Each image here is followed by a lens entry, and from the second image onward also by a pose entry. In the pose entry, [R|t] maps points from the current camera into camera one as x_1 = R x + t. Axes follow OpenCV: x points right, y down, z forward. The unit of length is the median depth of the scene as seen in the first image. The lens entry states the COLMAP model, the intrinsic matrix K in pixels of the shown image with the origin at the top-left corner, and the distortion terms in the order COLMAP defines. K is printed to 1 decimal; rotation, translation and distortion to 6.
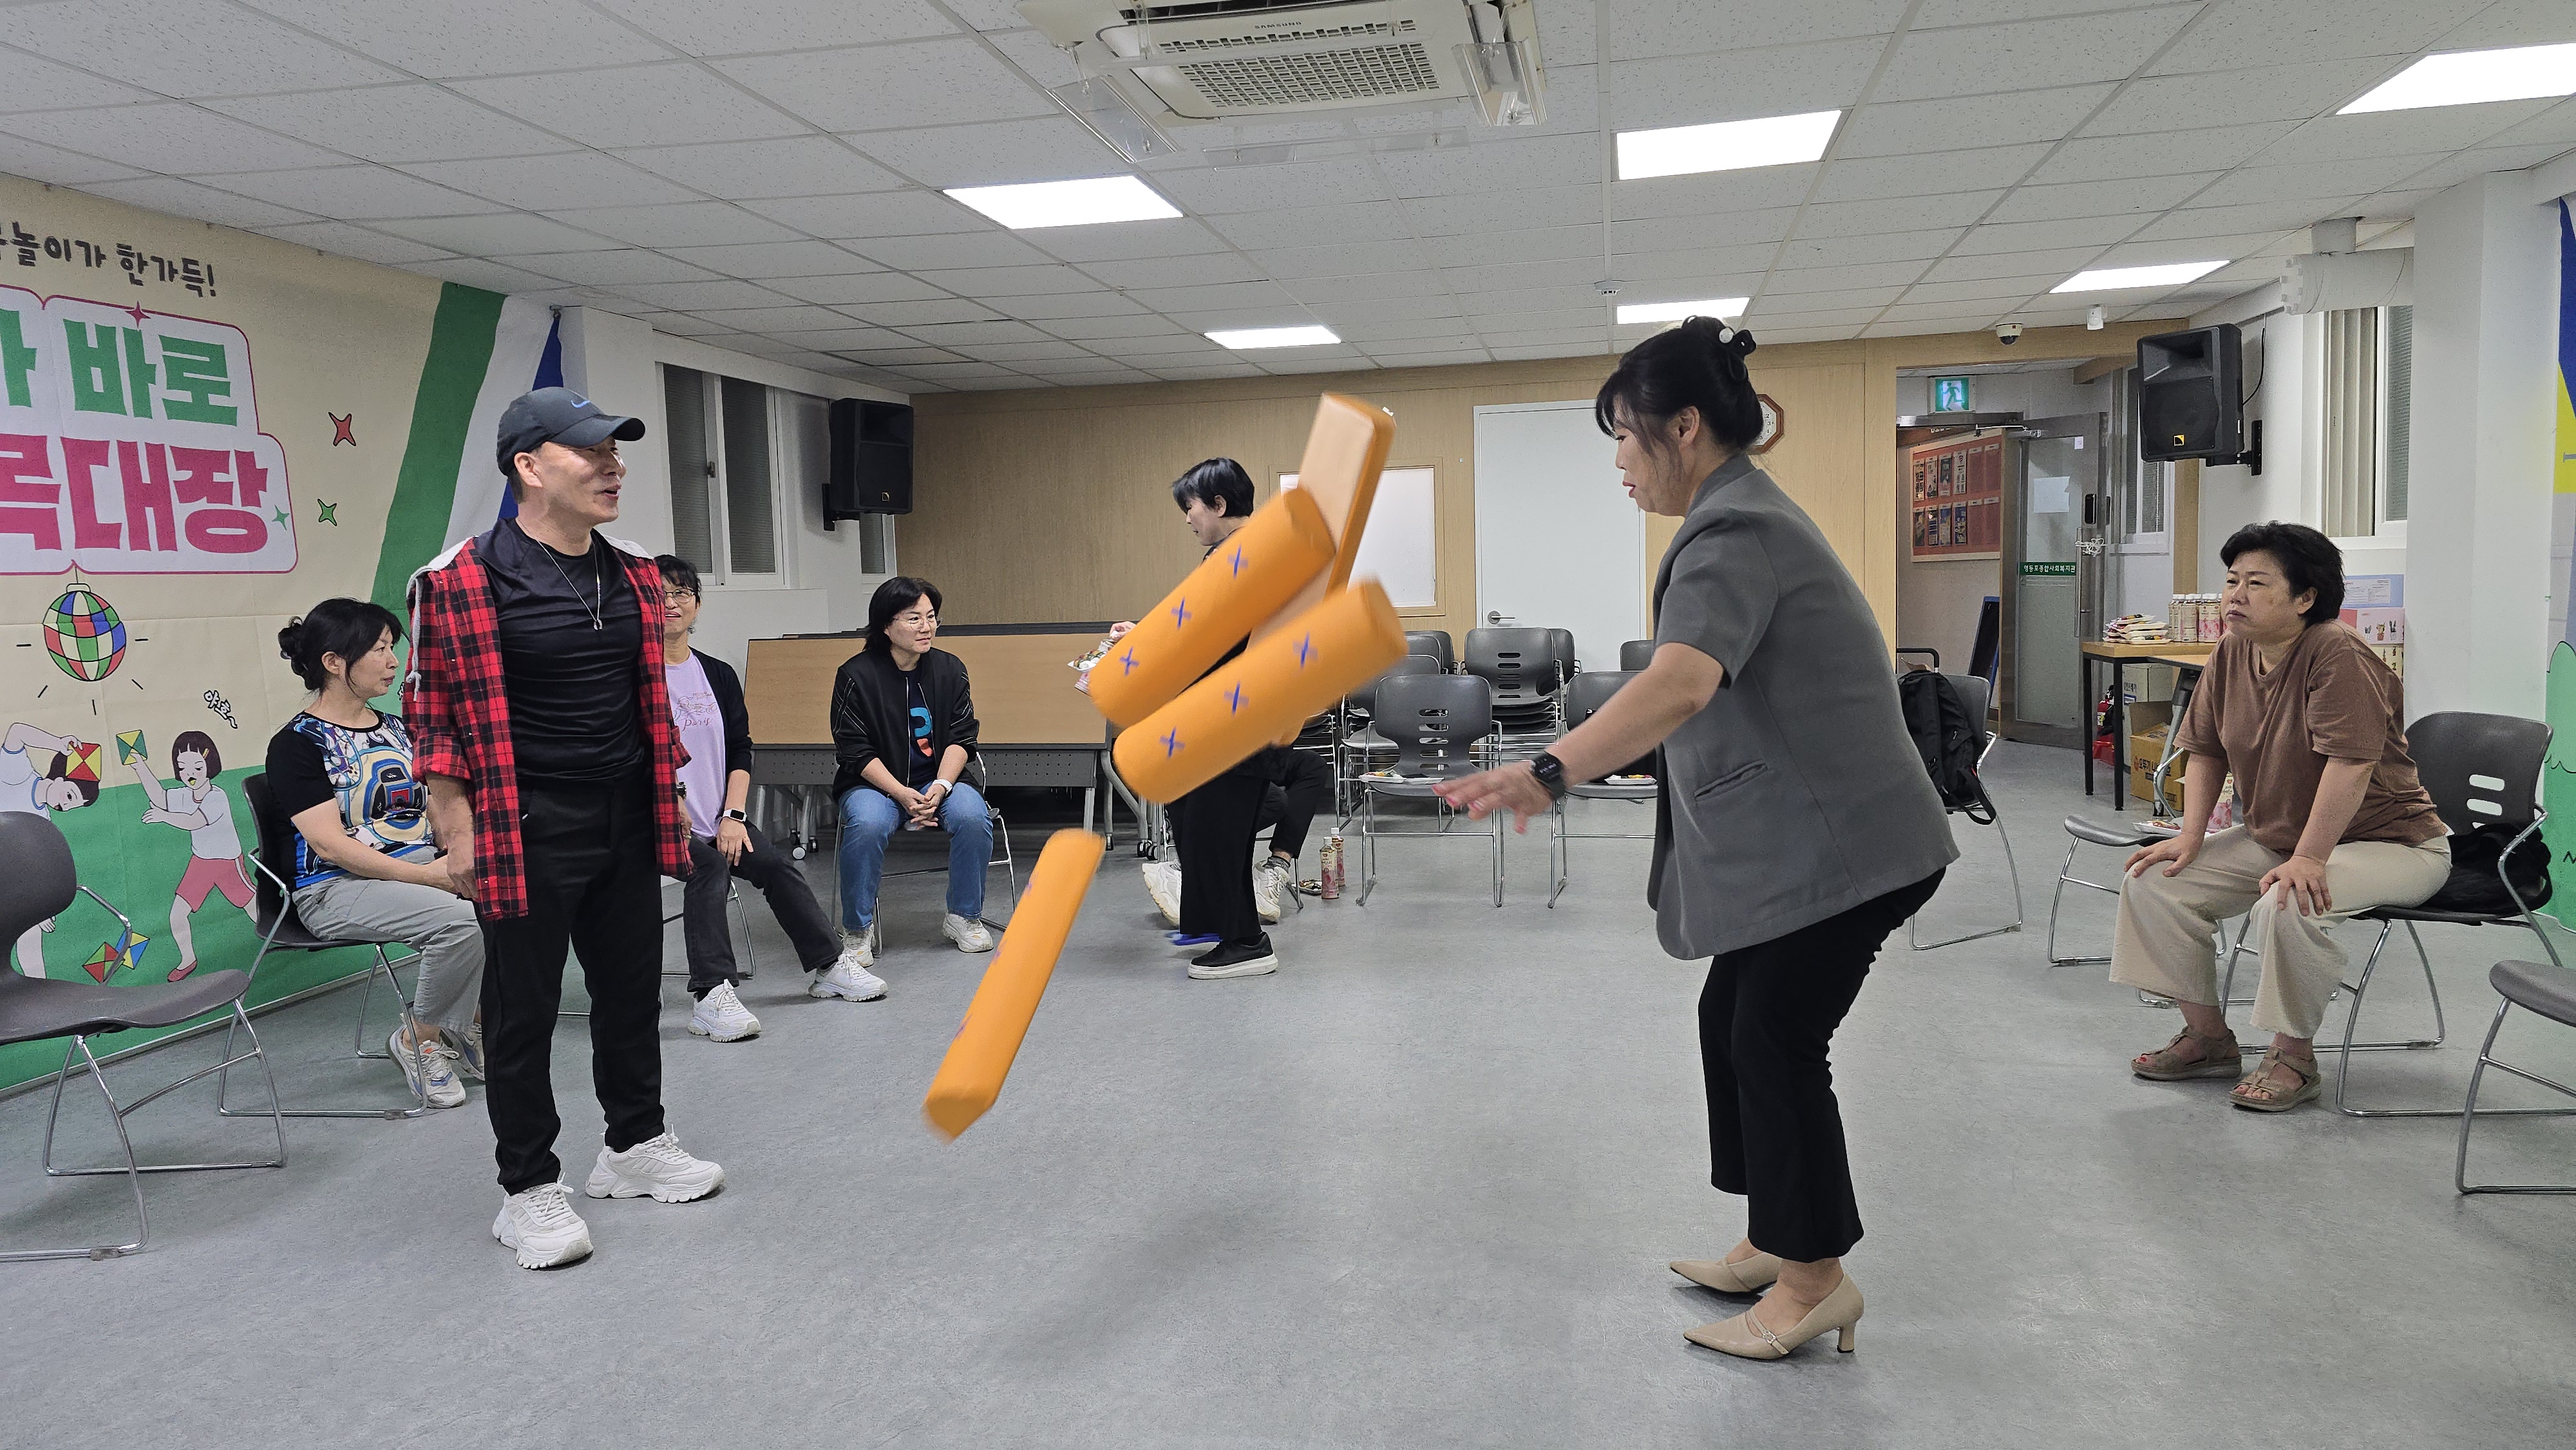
lens RADIAL K [[1745.1, 0, 1261.8], [0, 1745.1, 724.4], [0, 0, 1]] dist [0.054750, -0.042032]
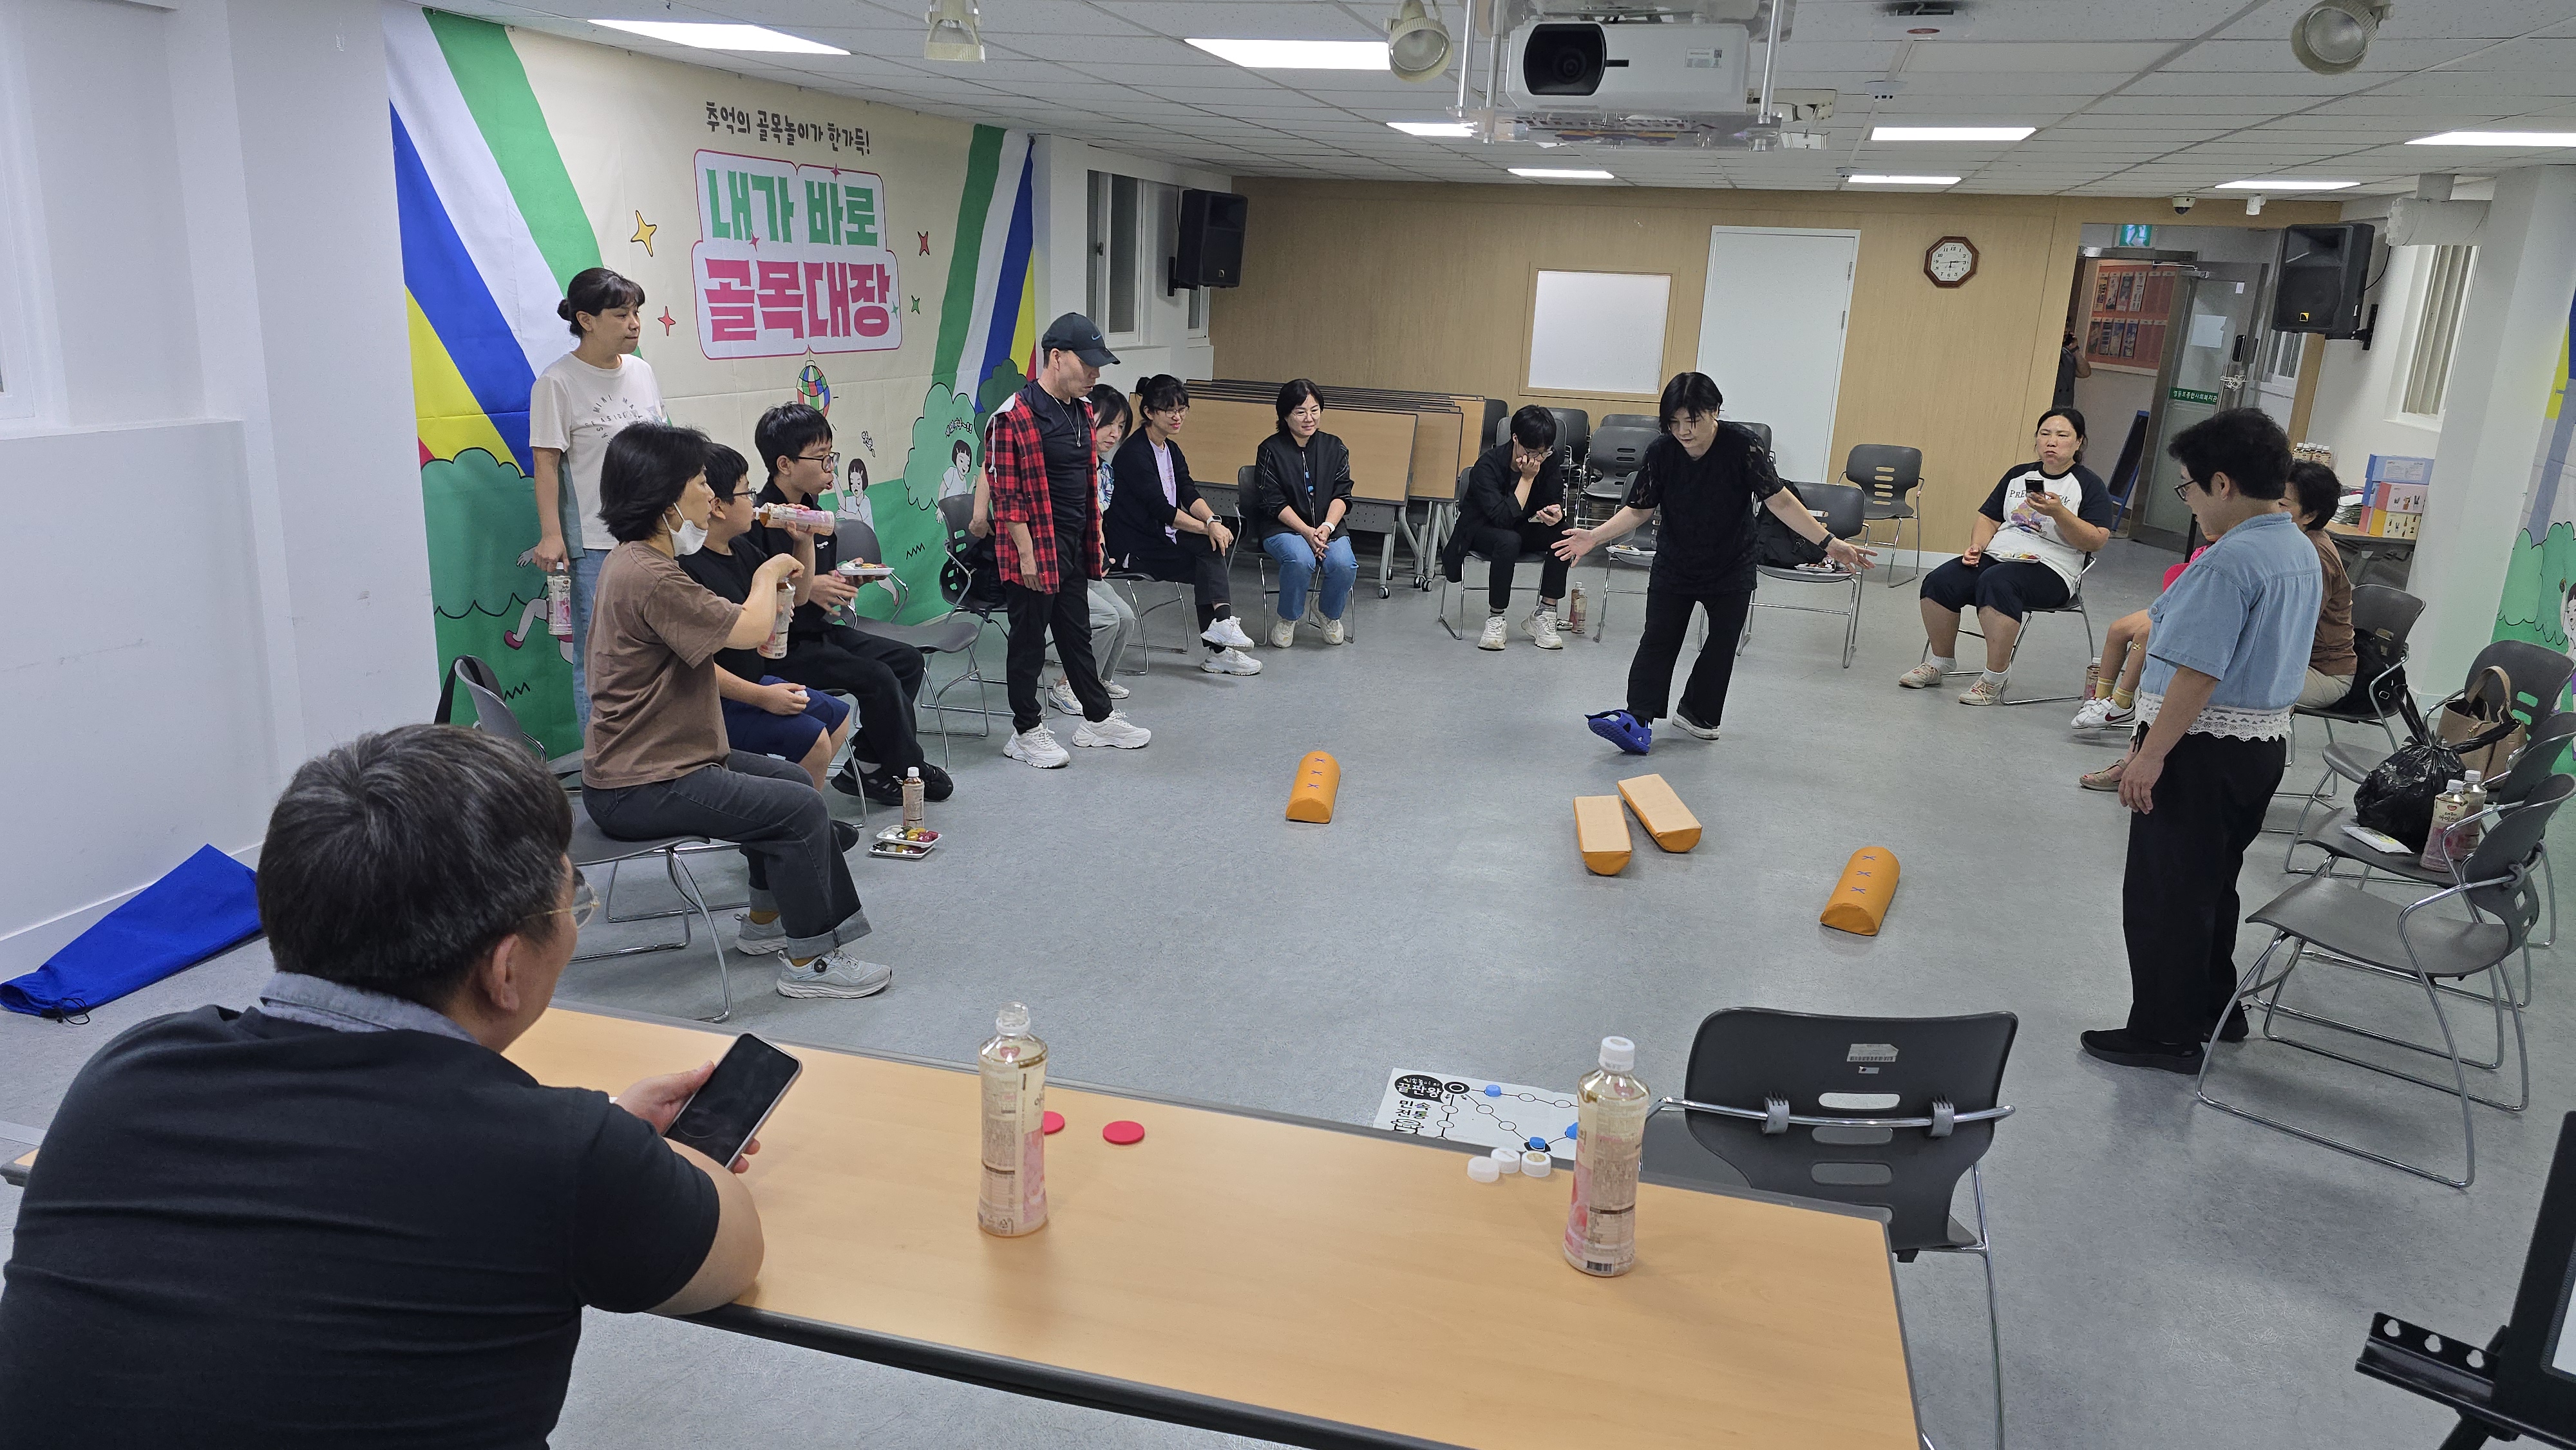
lens RADIAL K [[1745.1, 0, 1249.1], [0, 1745.1, 727.1], [0, 0, 1]] dist [0.054750, -0.042032]
pose [[0.992982, 0.094793, -0.070720, -0.114799], [-0.081196, 0.981193, 0.175124, -0.049513], [0.085990, -0.168153, 0.982003, -0.396362]]
